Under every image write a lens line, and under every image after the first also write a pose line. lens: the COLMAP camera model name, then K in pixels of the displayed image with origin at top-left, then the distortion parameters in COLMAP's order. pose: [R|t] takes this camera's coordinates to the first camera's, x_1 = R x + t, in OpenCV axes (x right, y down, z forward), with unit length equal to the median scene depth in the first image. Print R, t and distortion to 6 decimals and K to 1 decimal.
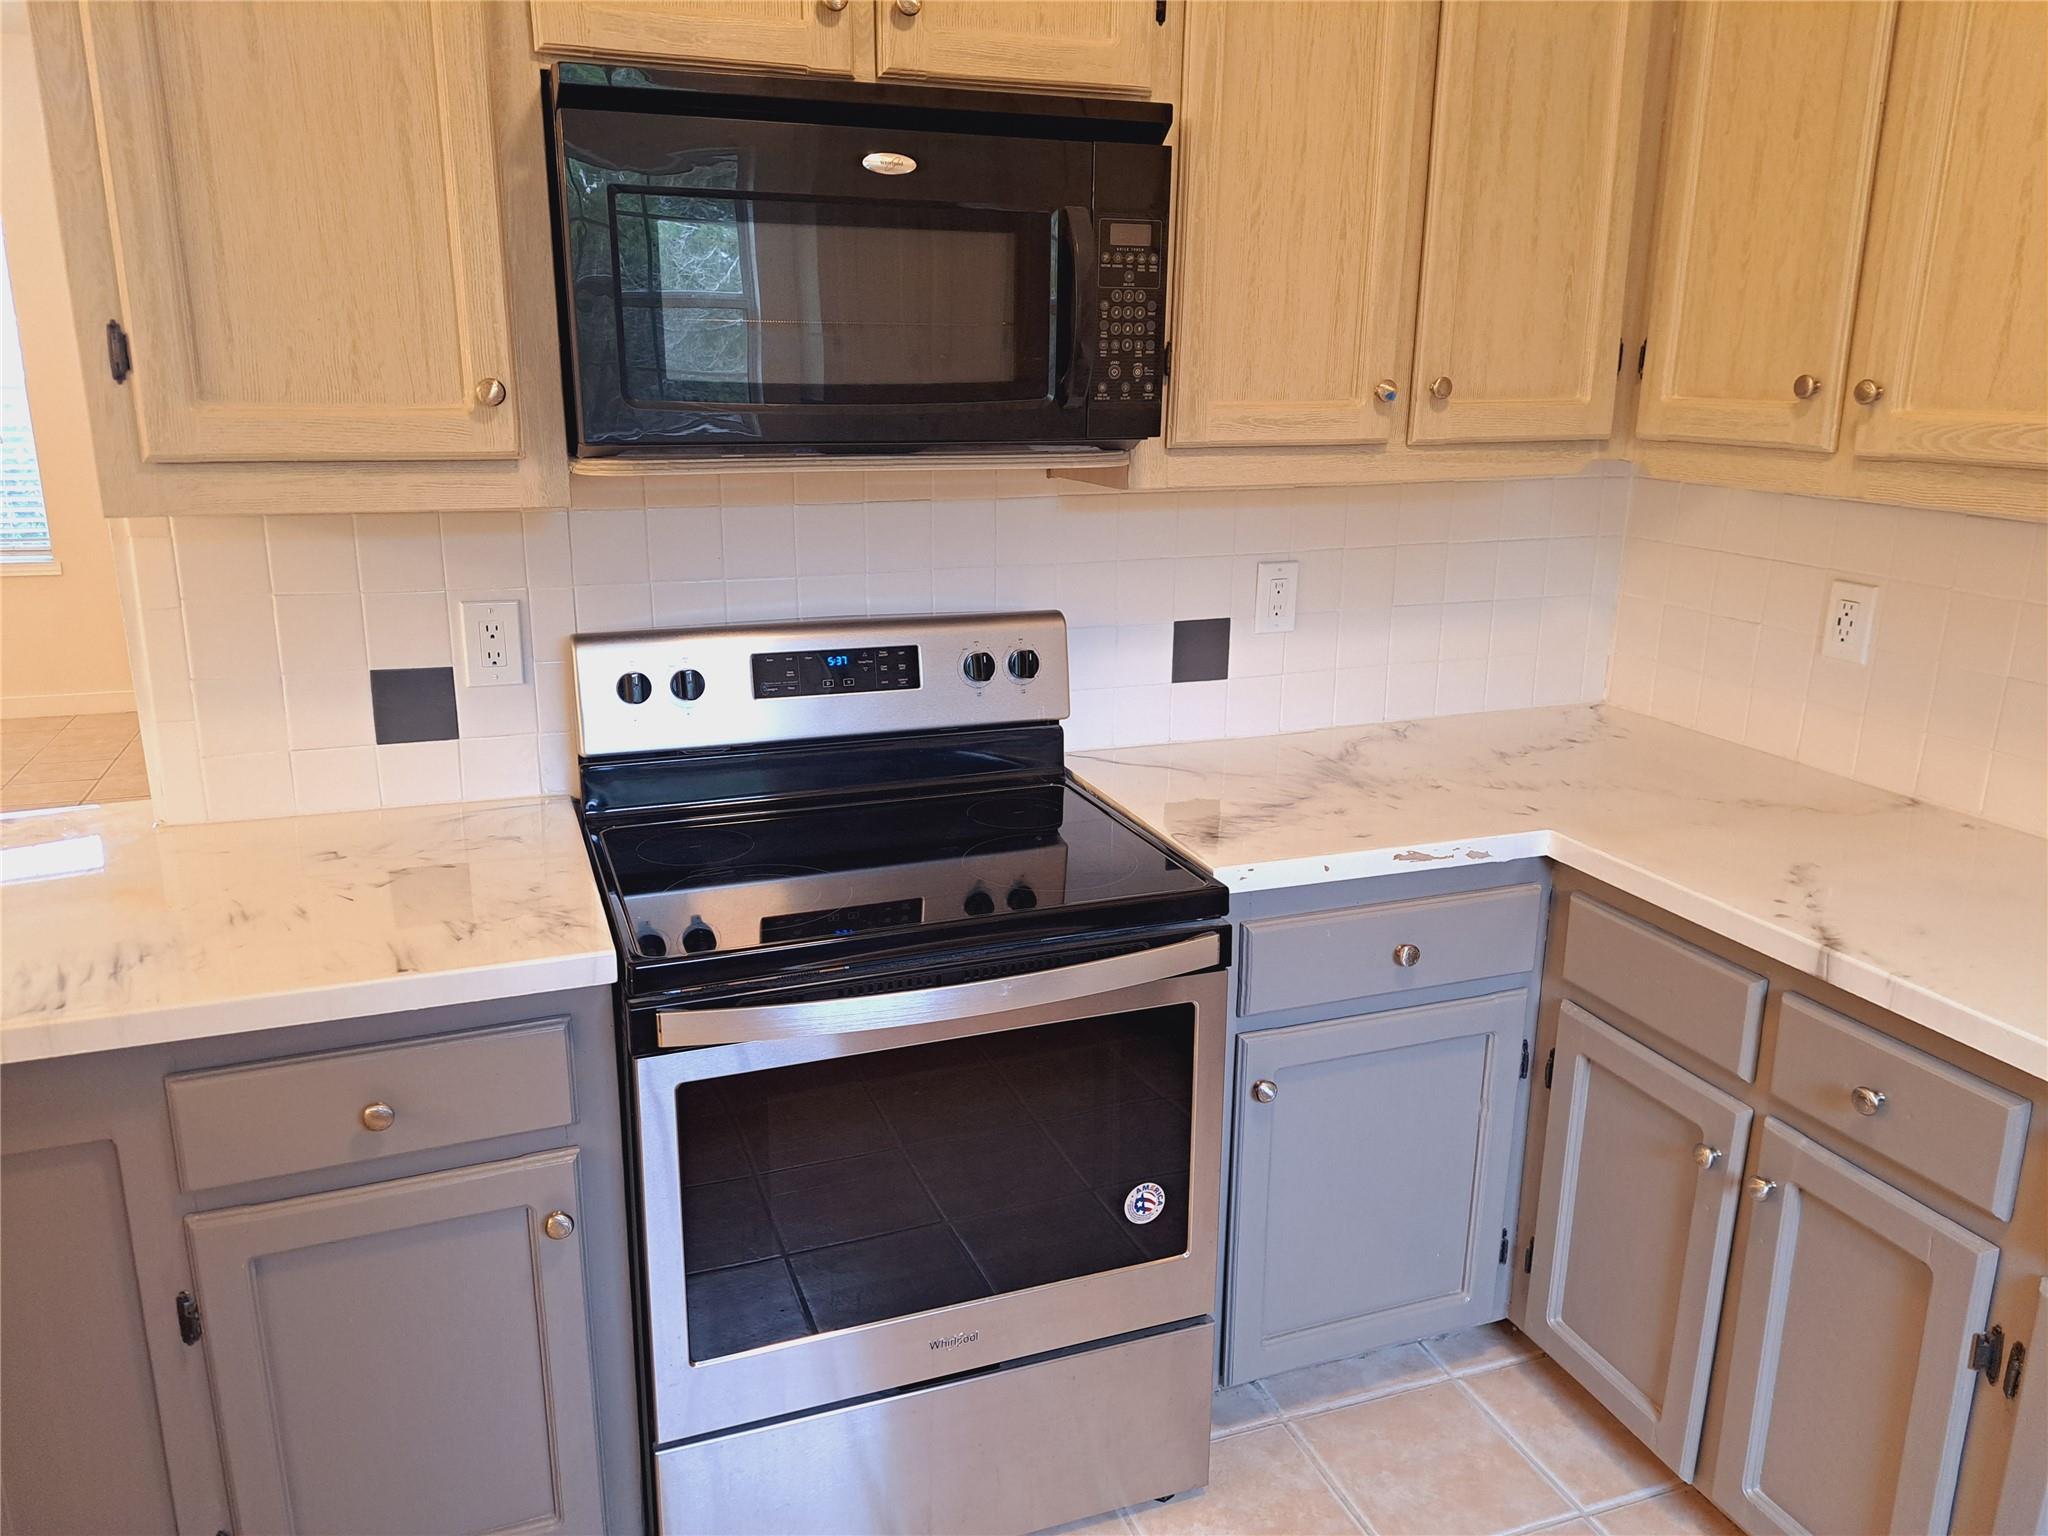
lens RADIAL K [[1474.0, 0, 1012.4], [0, 1474.0, 755.3], [0, 0, 1]] dist [0.070592, -0.069139]
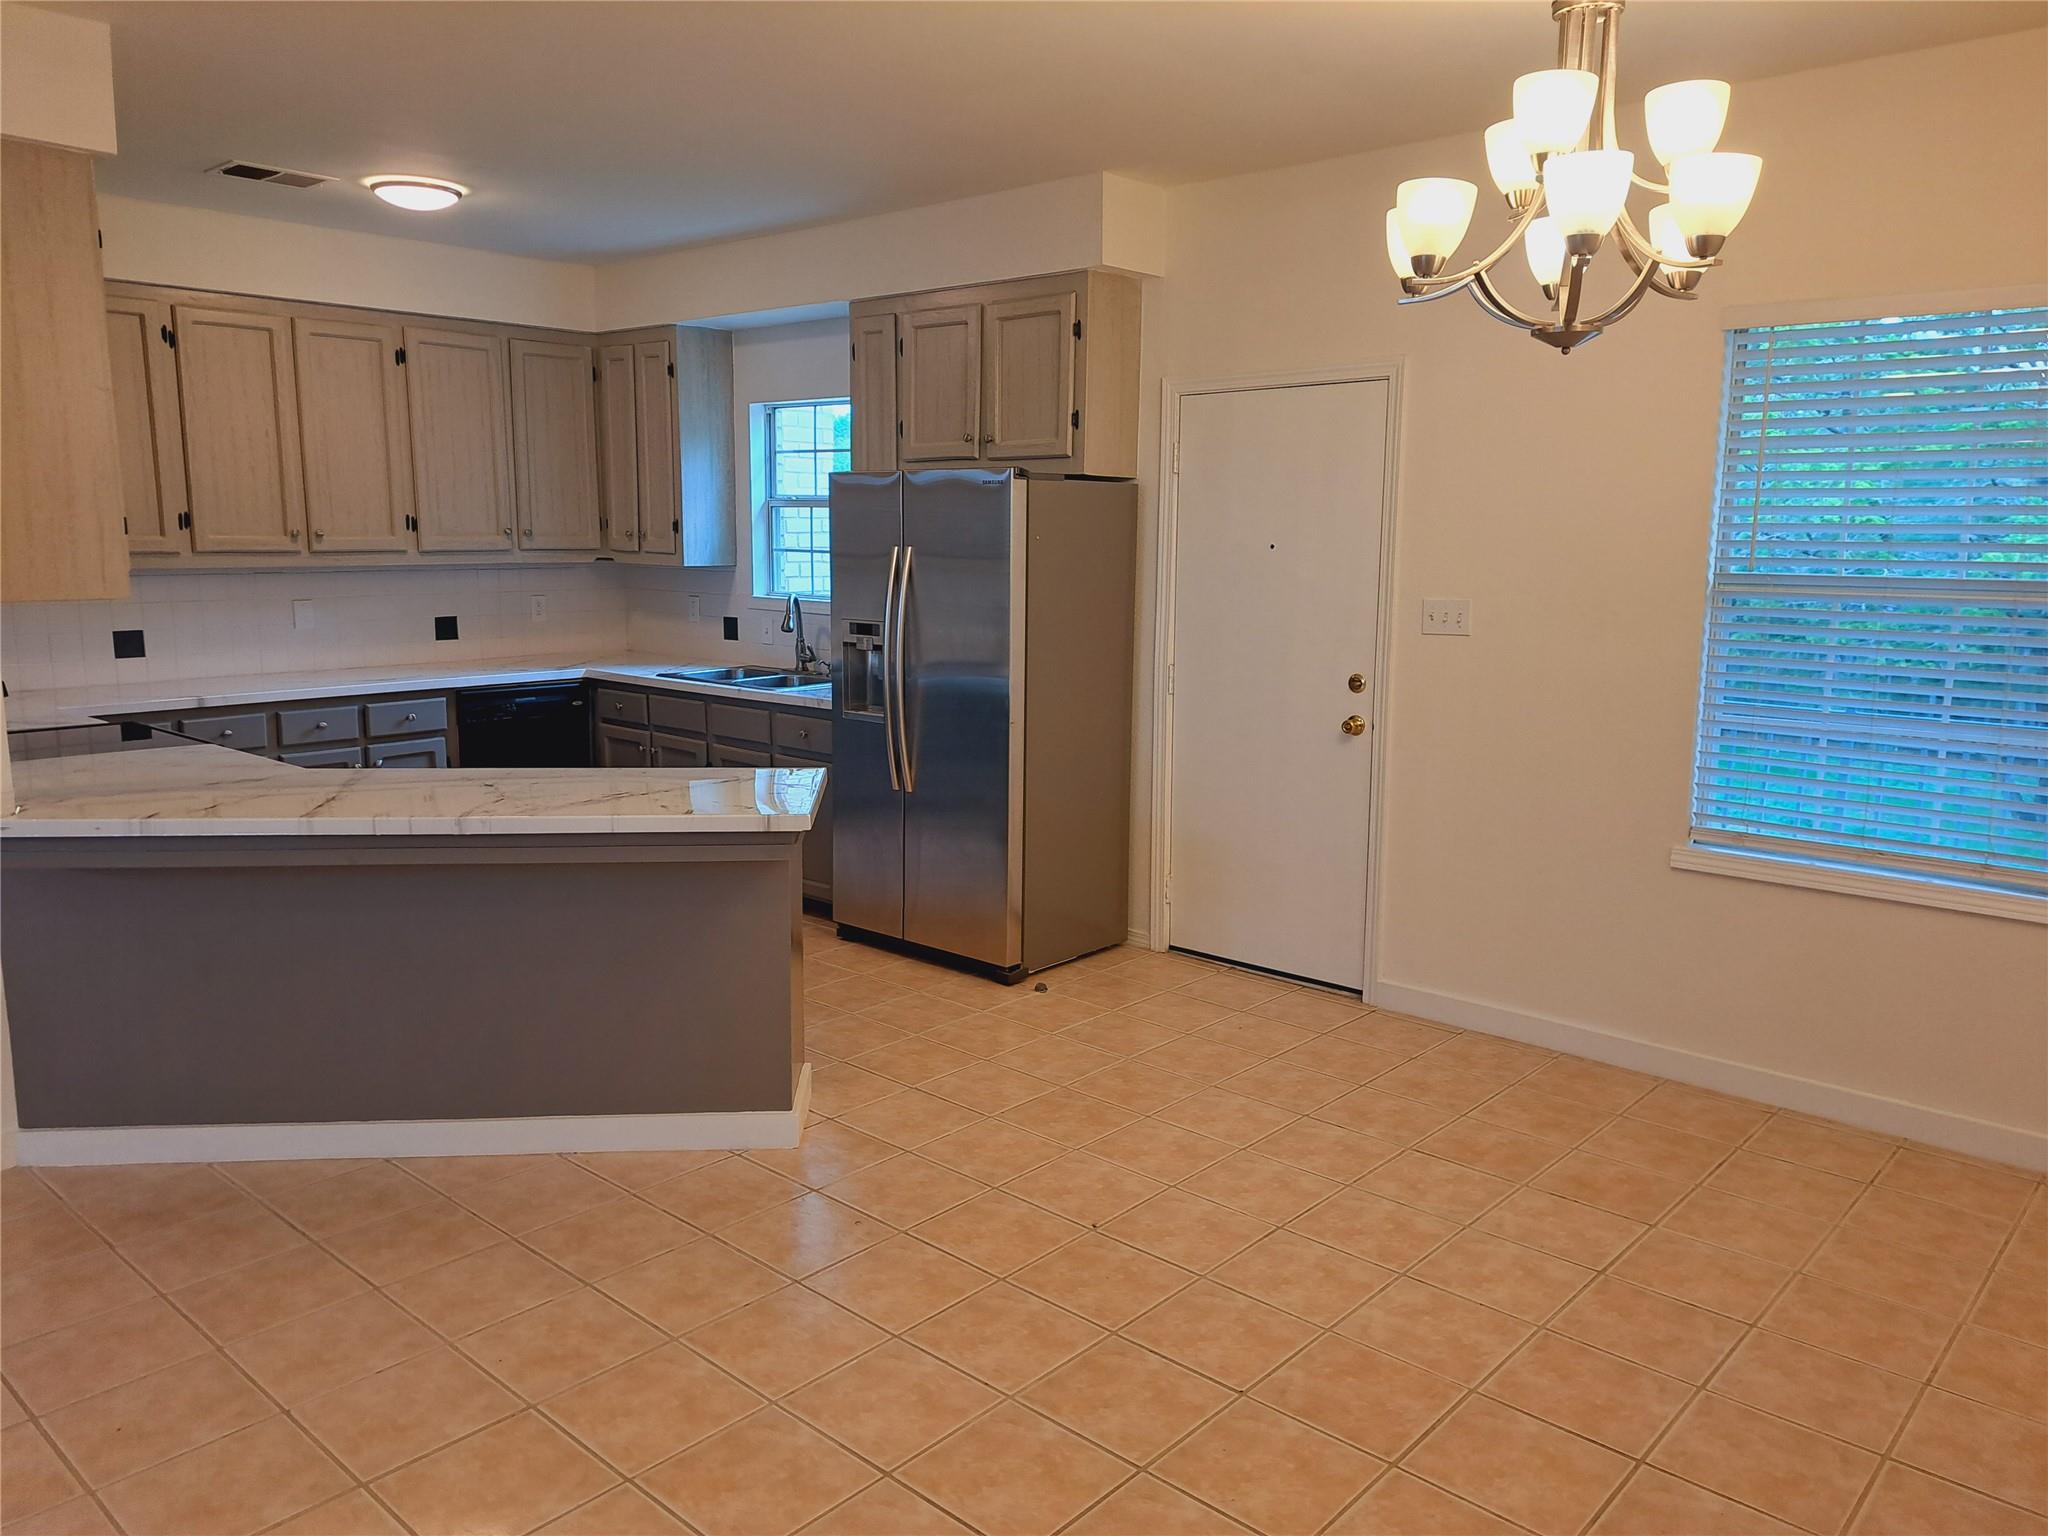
lens RADIAL K [[1474.0, 0, 1011.1], [0, 1474.0, 755.1], [0, 0, 1]] dist [0.070592, -0.069139]
pose [[-0.464778, -0.146621, 0.873203, -2.846644], [0.219999, 0.936144, 0.274289, -0.233982], [-0.857660, 0.319587, -0.402843, 0.750680]]
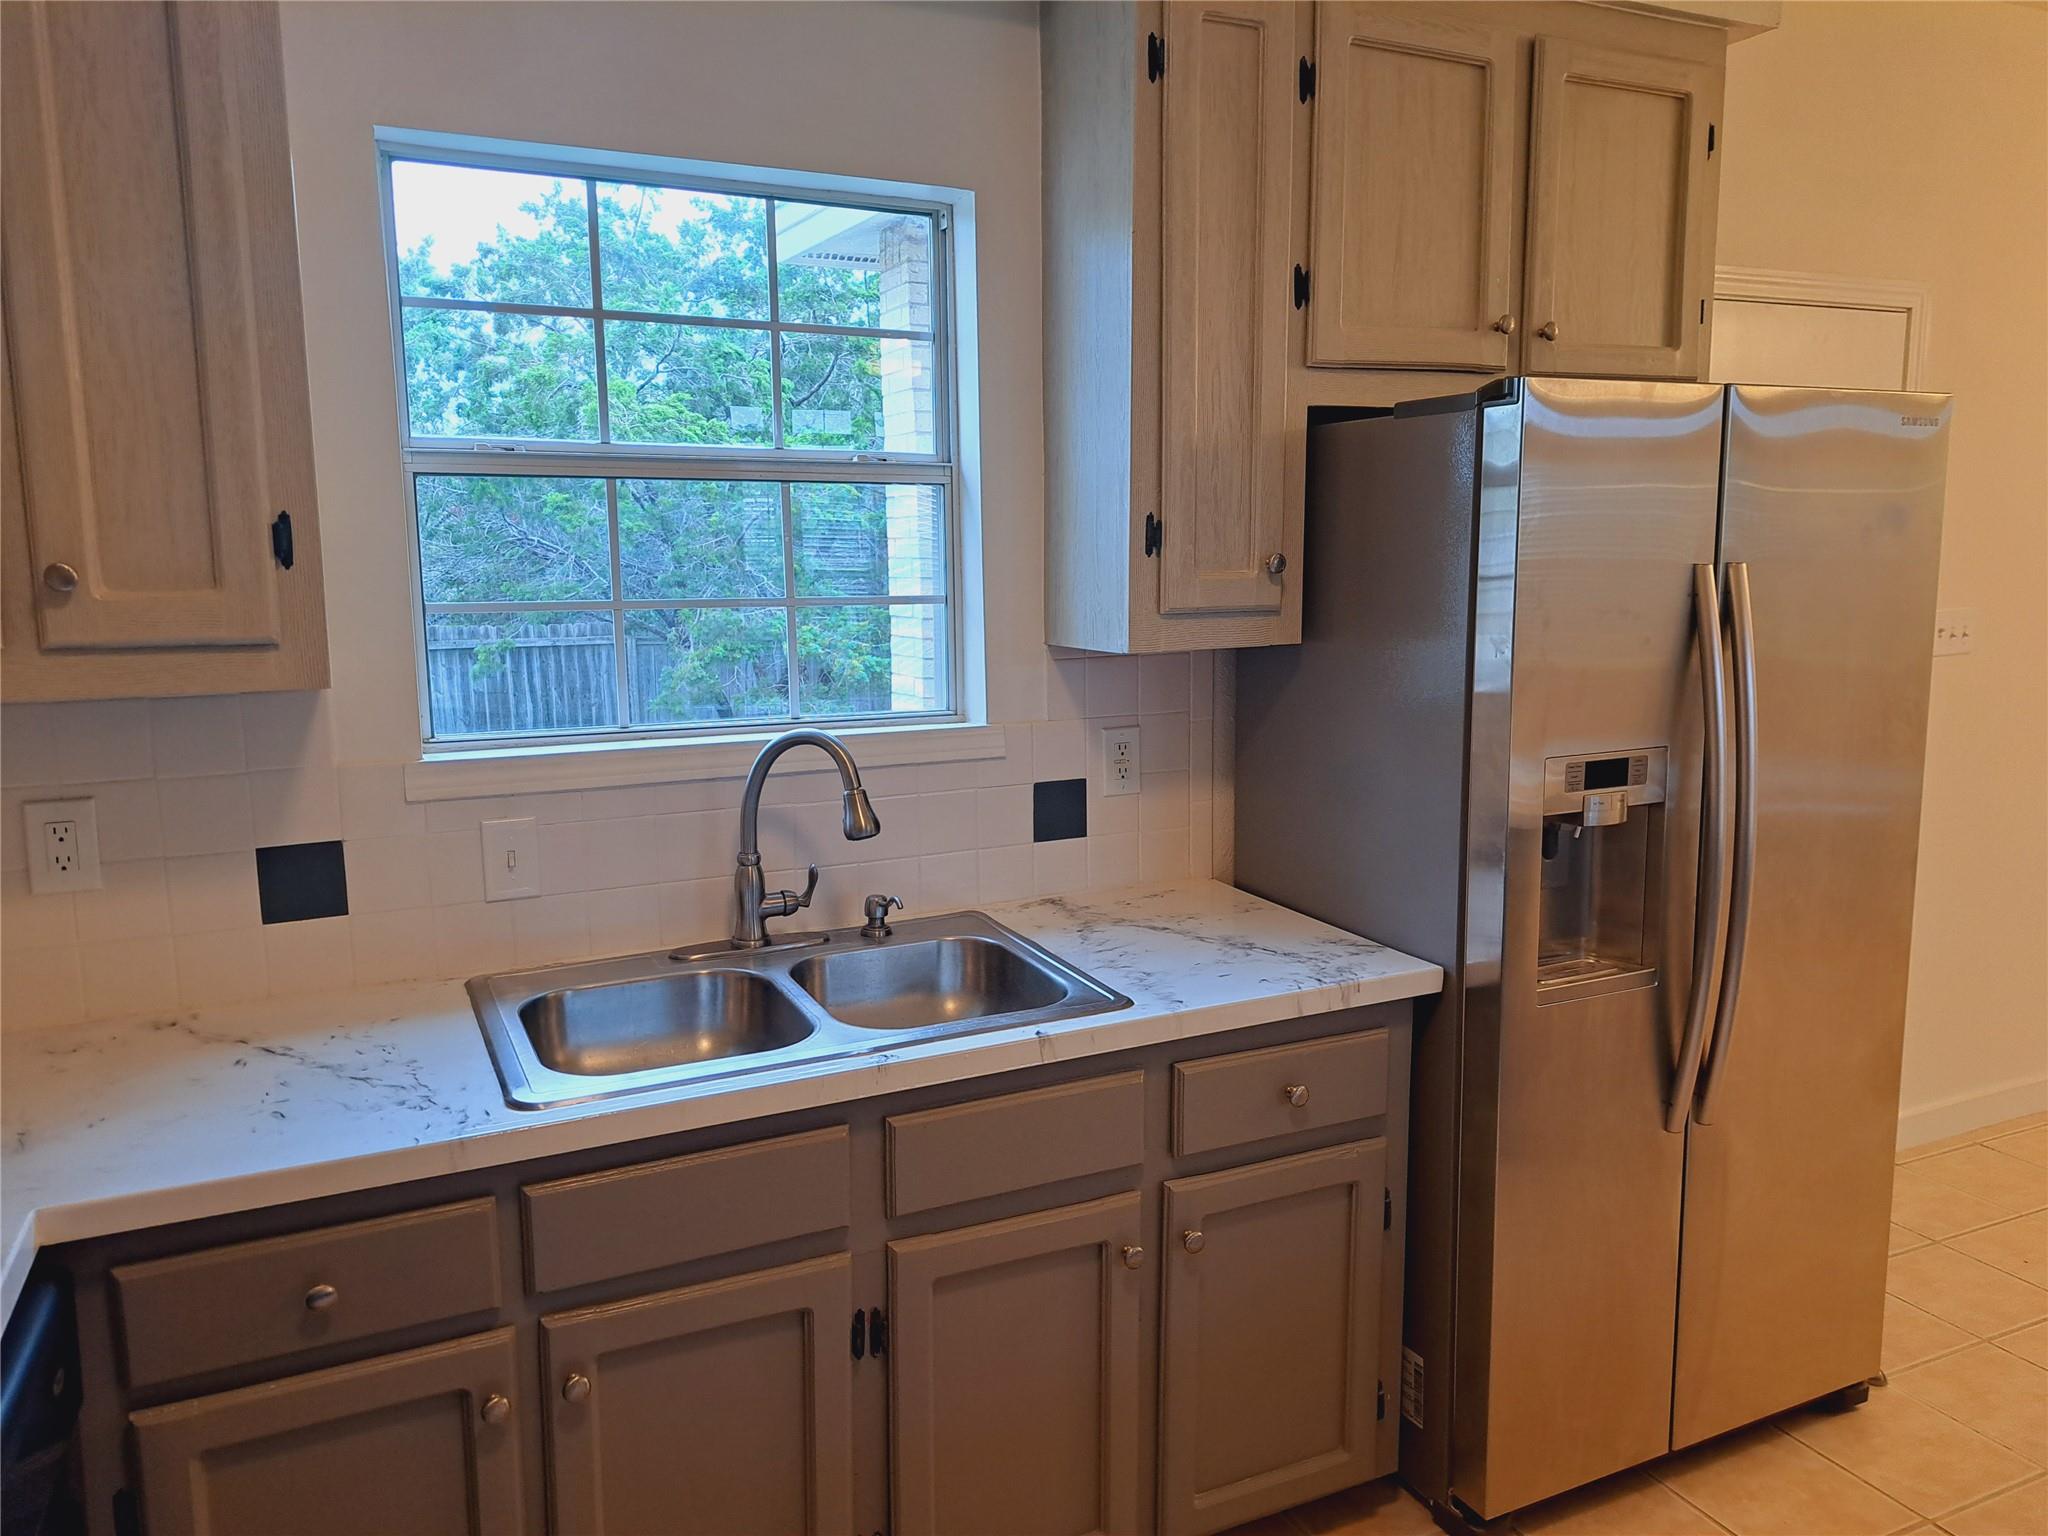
lens RADIAL K [[1474.0, 0, 1029.7], [0, 1474.0, 748.4], [0, 0, 1]] dist [0.070592, -0.069139]
pose [[-0.995677, 0.015378, -0.091601, 0.309097], [-0.021945, 0.919332, 0.392870, -0.206972], [0.090253, 0.393182, -0.915021, 0.782352]]
